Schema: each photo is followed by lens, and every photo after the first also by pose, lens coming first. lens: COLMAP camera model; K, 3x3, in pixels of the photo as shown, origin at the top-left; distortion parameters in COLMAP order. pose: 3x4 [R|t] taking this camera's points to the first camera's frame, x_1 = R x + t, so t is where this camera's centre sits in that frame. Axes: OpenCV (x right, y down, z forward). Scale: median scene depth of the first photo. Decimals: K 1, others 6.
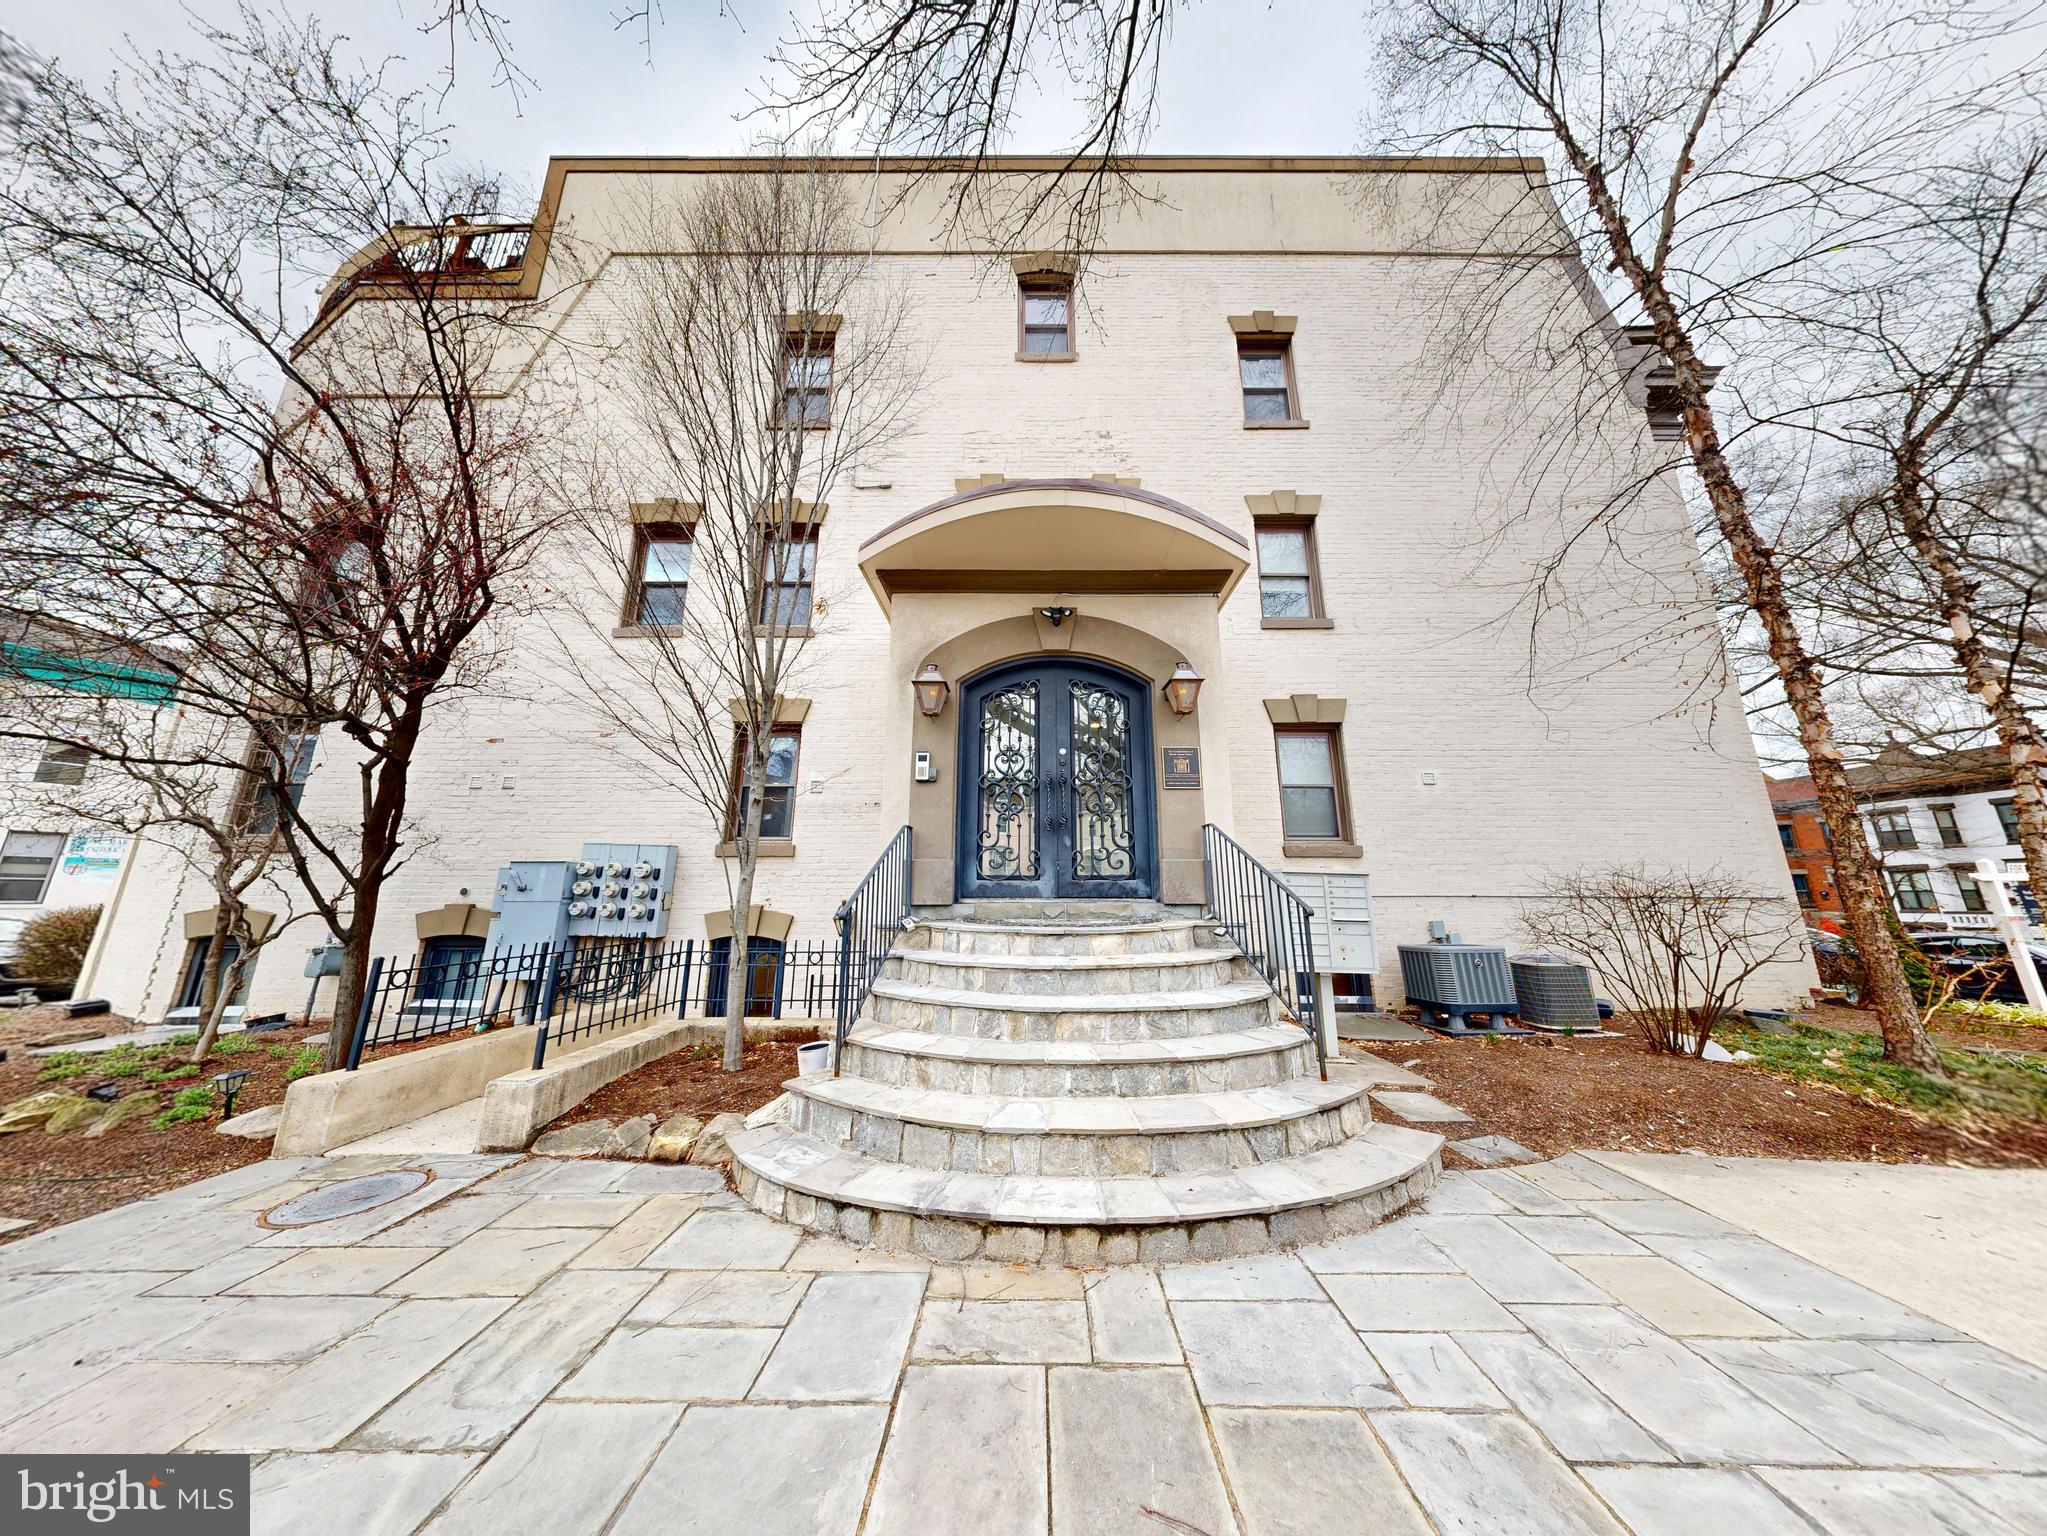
lens RADIAL K [[565.6, 0, 1023.5], [0, 565.6, 768.0], [0, 0, 1]] dist [-0.003152, -0.000058]
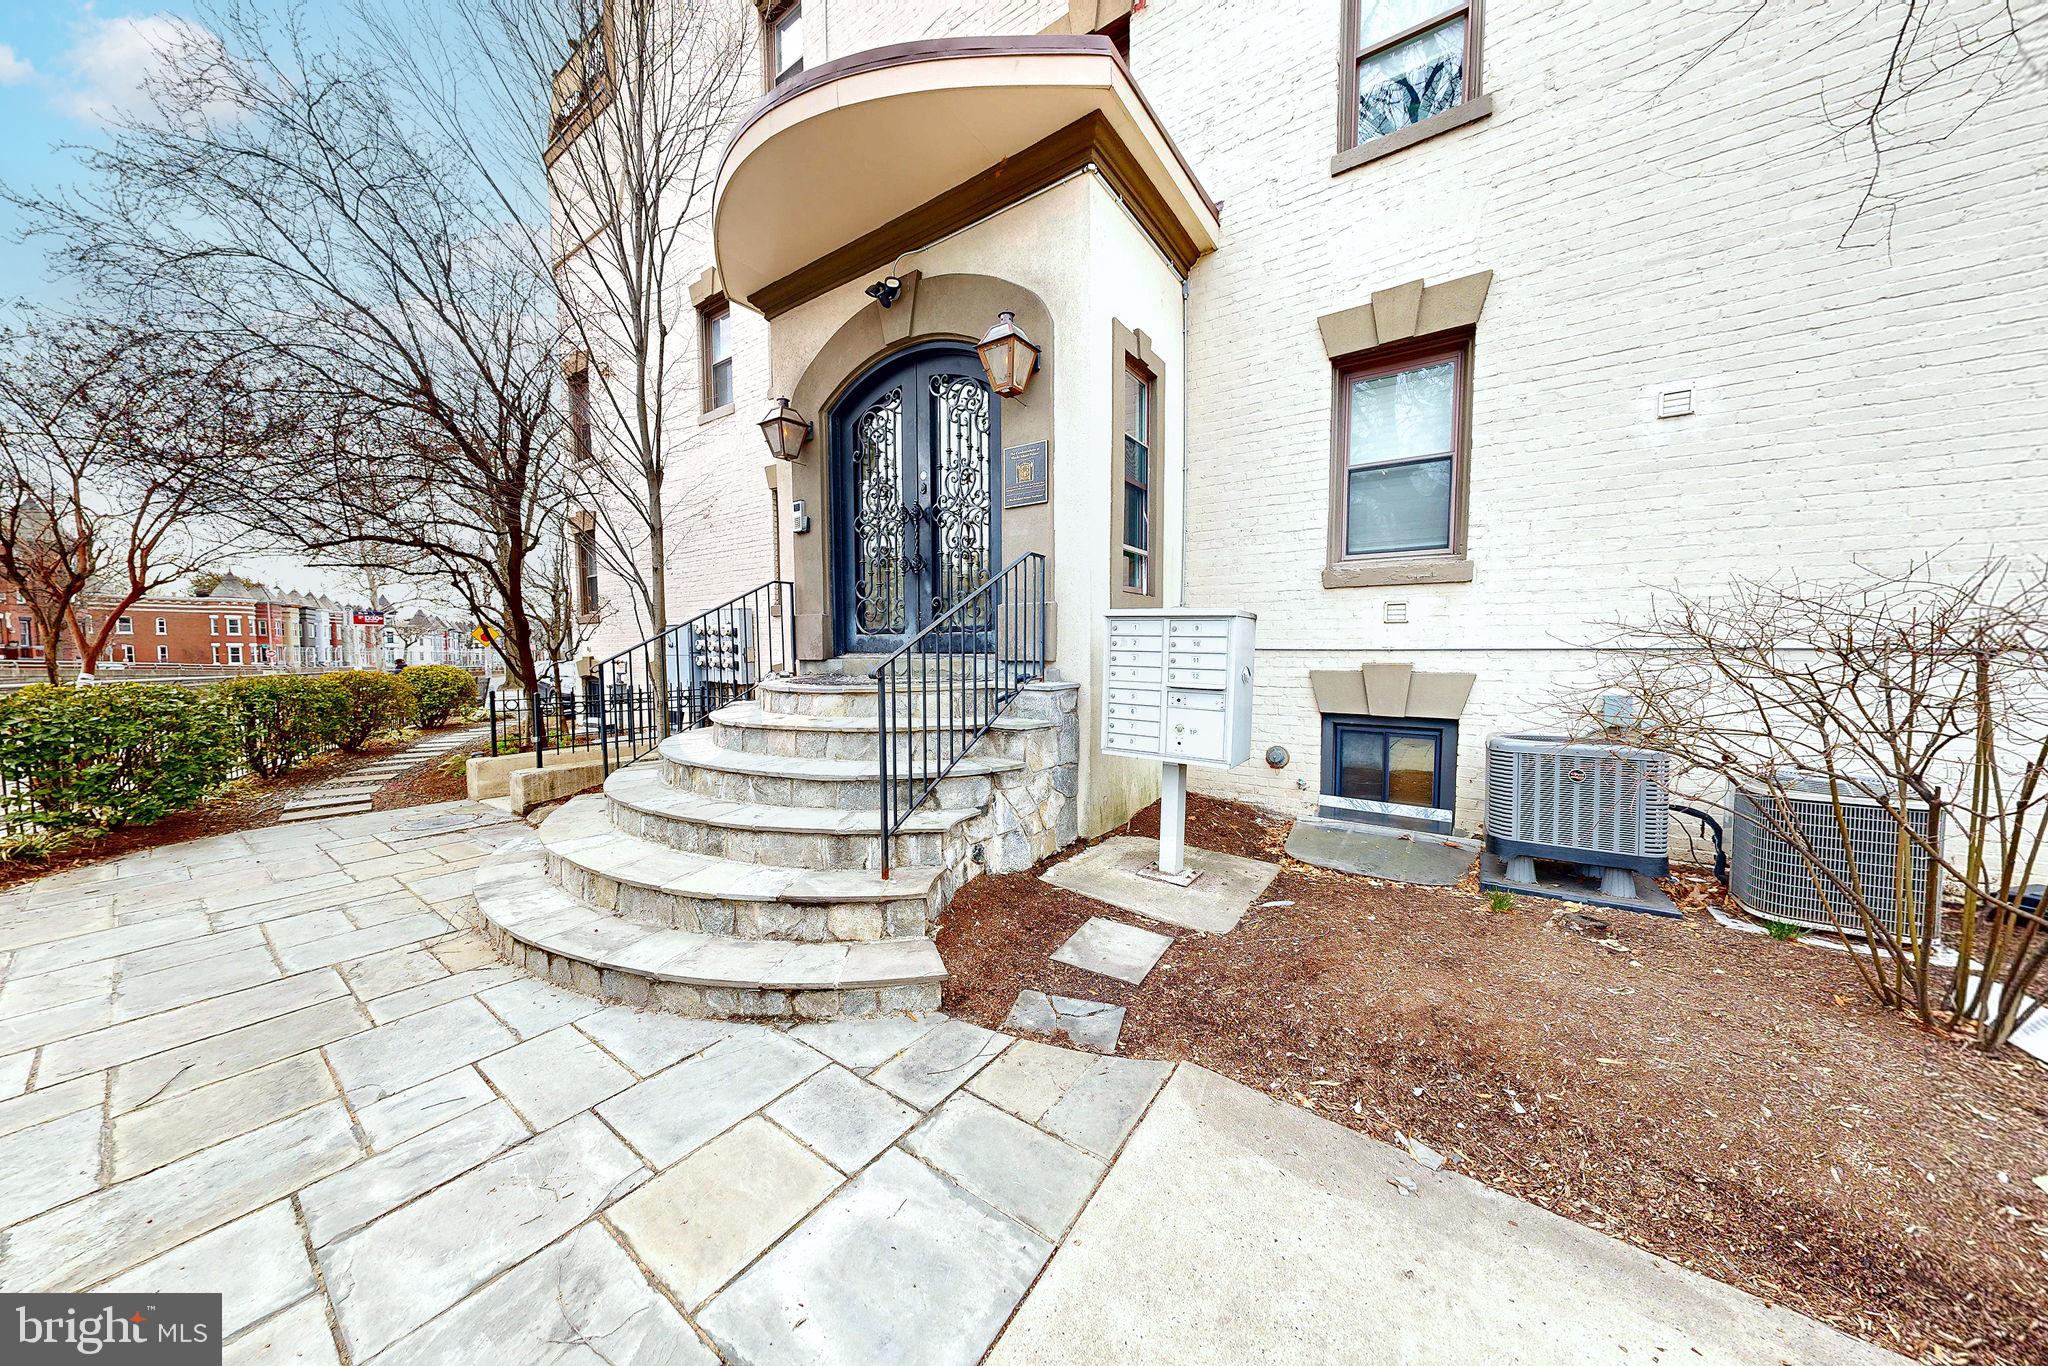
lens RADIAL K [[641.3, 0, 1024.0], [0, 641.3, 683.0], [0, 0, 1]] dist [-0.000639, -0.000021]
pose [[0.828529, 0.026823, -0.559303, 1.171213], [0.128481, 0.963096, 0.236514, 0.095028], [0.545007, -0.267819, 0.794507, 0.449549]]
